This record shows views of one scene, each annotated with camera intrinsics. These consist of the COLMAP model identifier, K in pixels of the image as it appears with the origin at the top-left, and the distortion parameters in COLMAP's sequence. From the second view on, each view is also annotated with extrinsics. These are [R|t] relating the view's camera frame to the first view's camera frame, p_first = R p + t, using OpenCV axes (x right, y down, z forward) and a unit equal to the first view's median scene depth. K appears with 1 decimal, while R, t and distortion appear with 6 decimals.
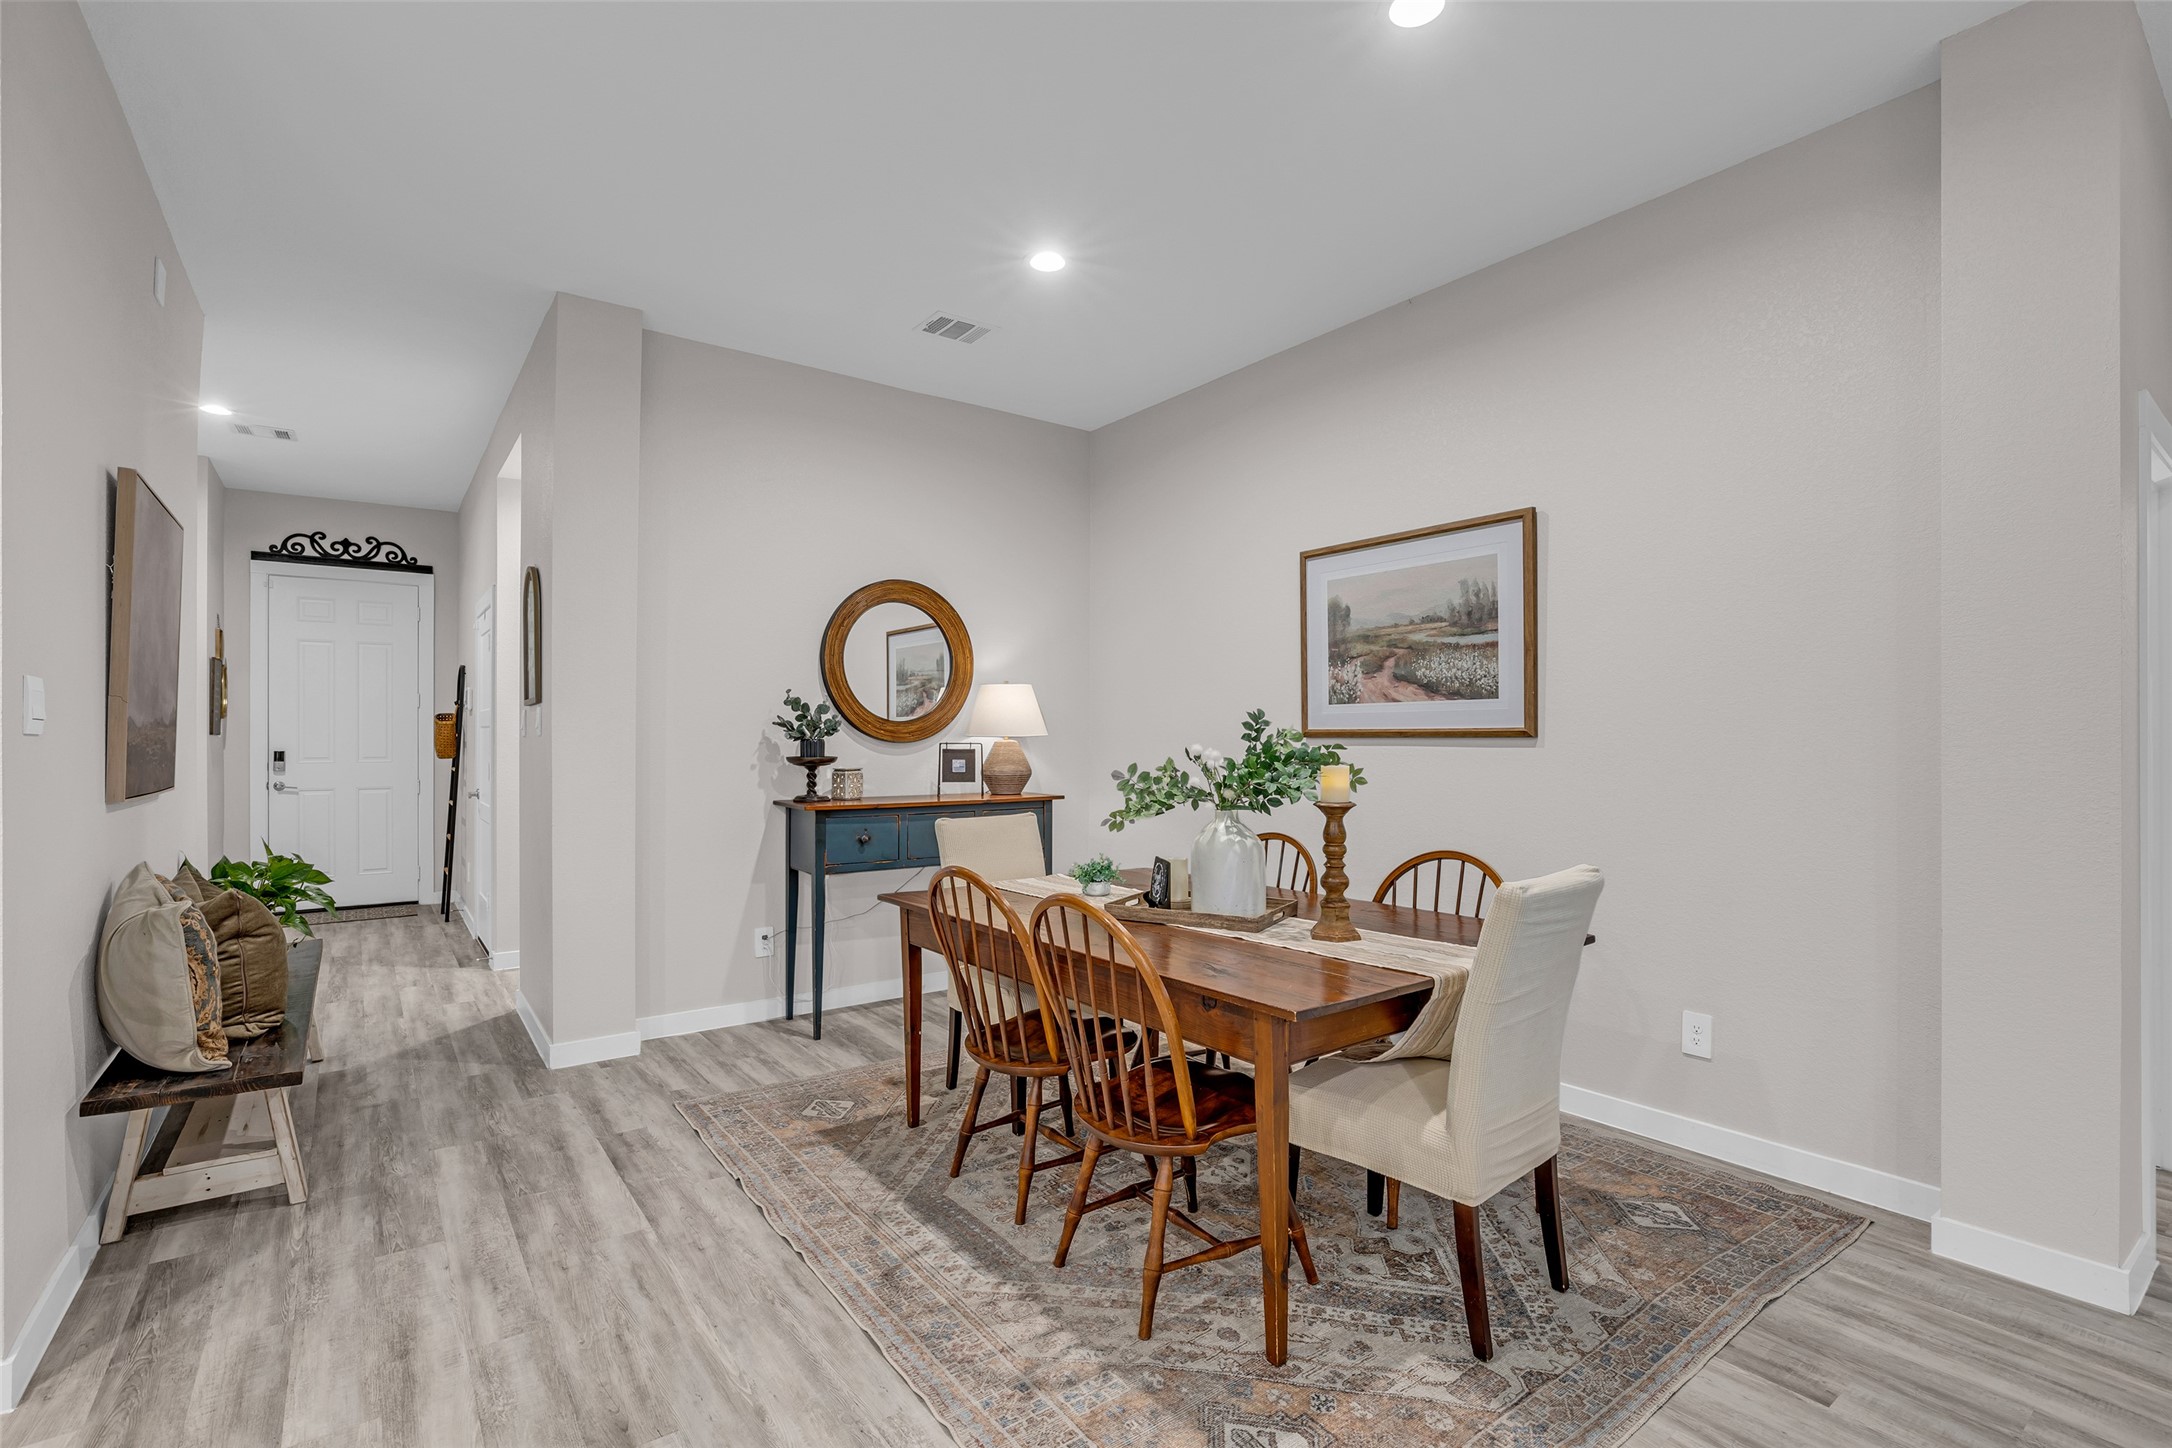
lens RADIAL K [[998.0, 0, 1077.5], [0, 998.0, 731.8], [0, 0, 1]] dist [-0.021748, 0.007400]
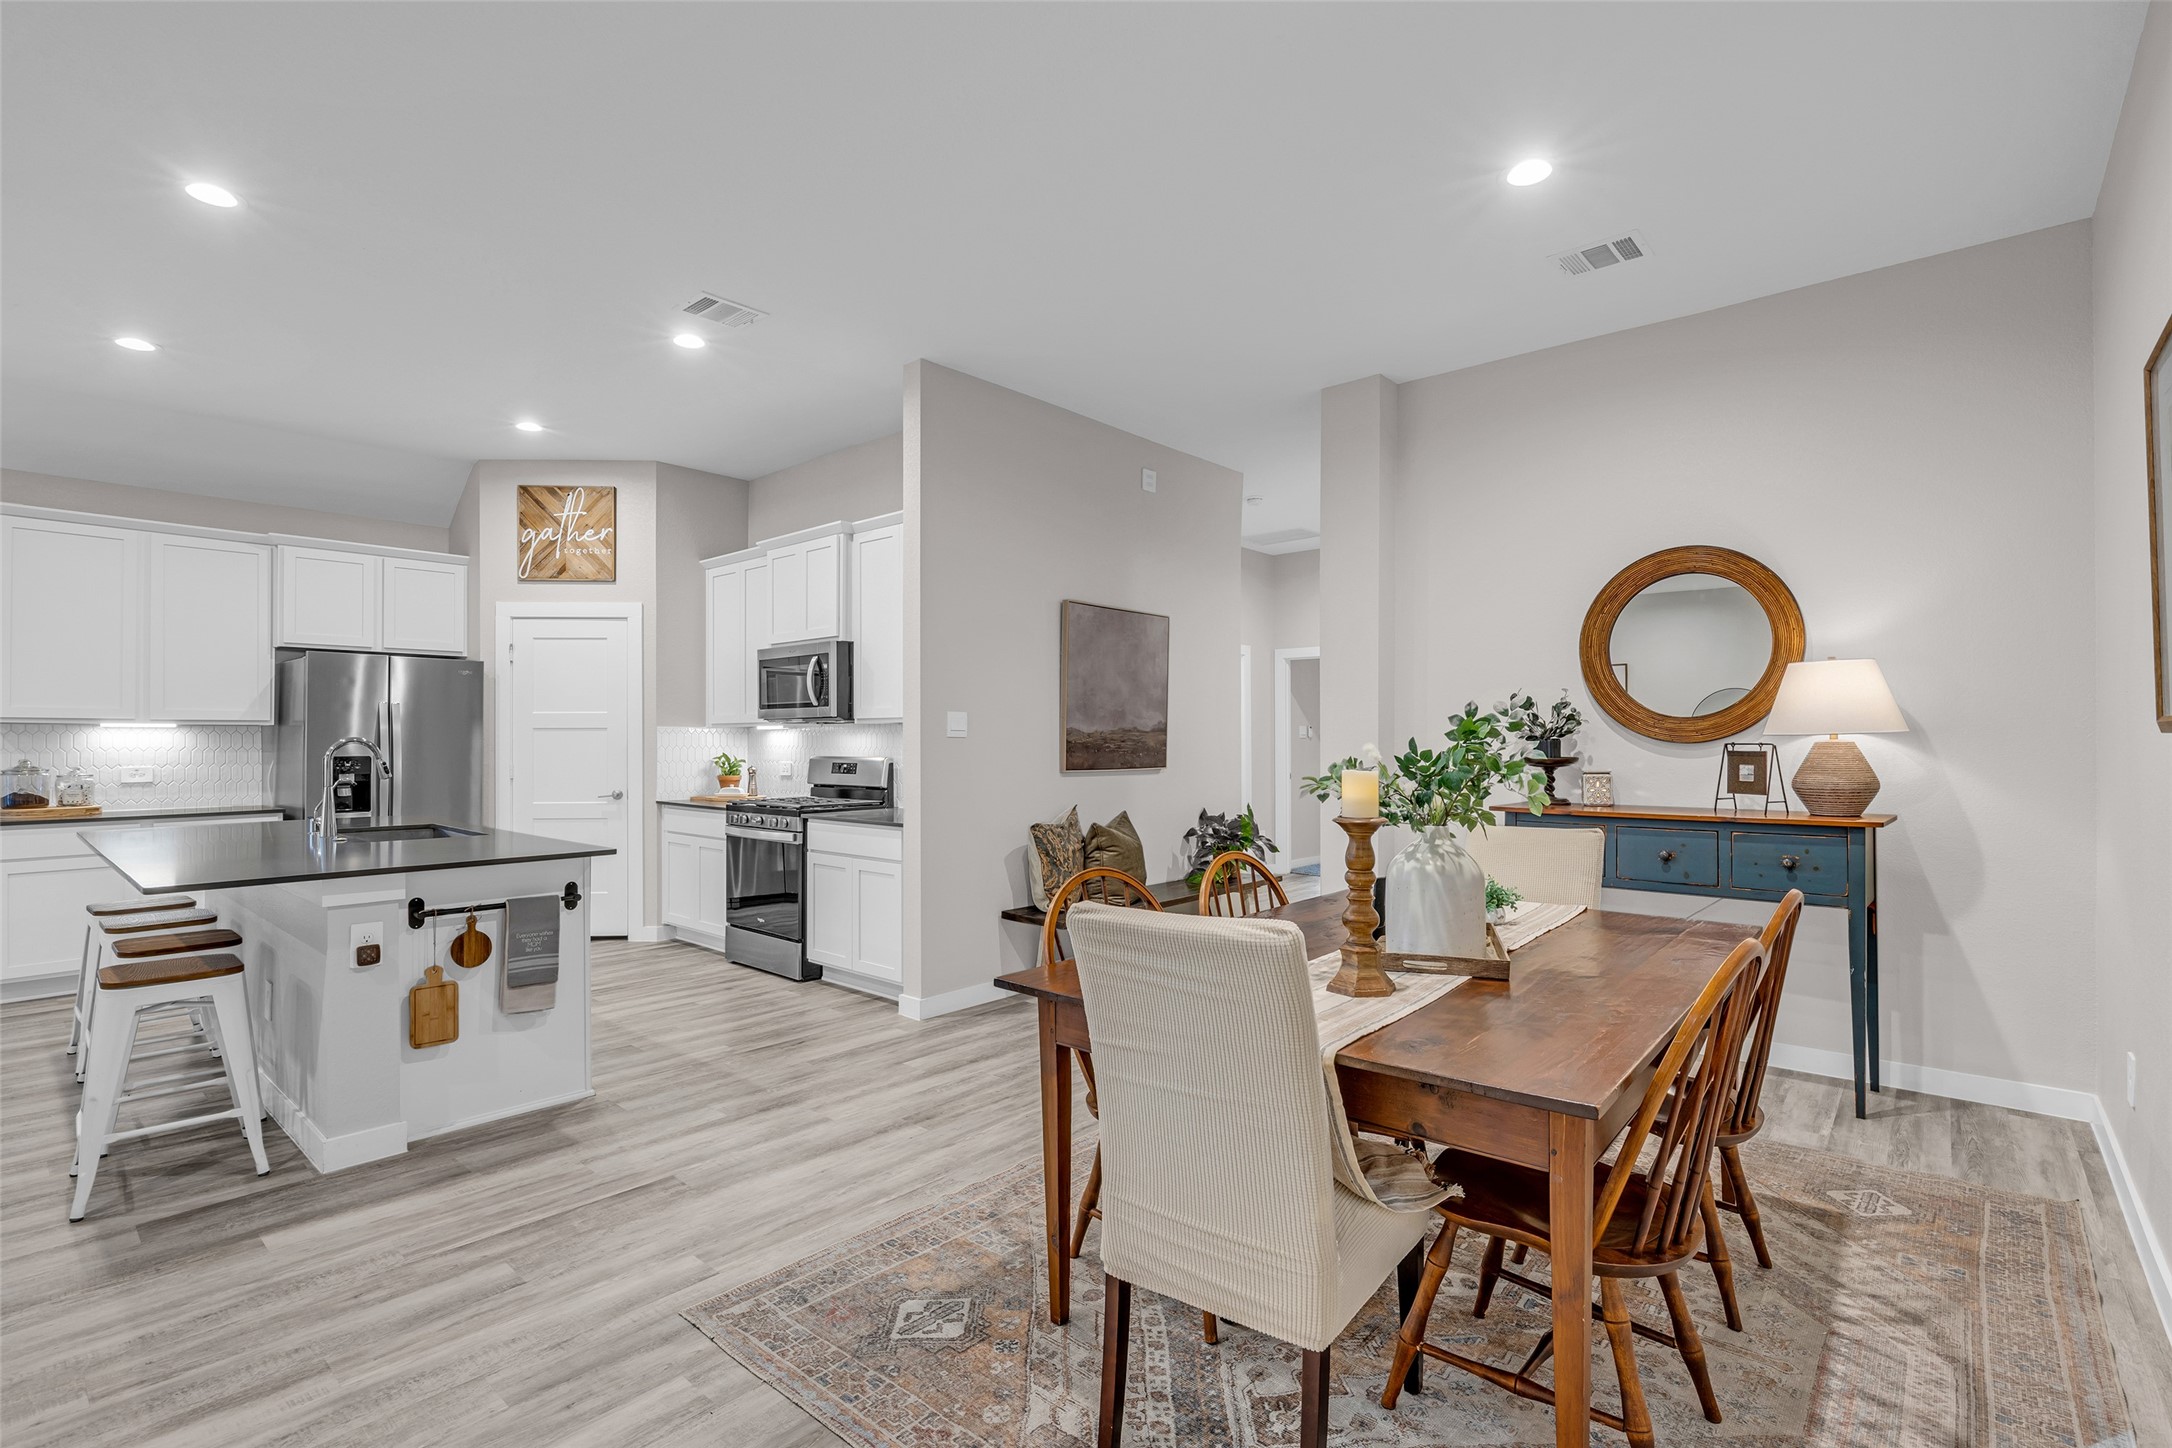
lens RADIAL K [[998.0, 0, 1073.0], [0, 998.0, 730.7], [0, 0, 1]] dist [-0.021748, 0.007400]
pose [[0.210990, -0.009380, -0.977443, 0.704326], [0.006938, 0.999943, -0.008099, 0.005205], [0.977464, -0.005073, 0.211043, 0.444198]]
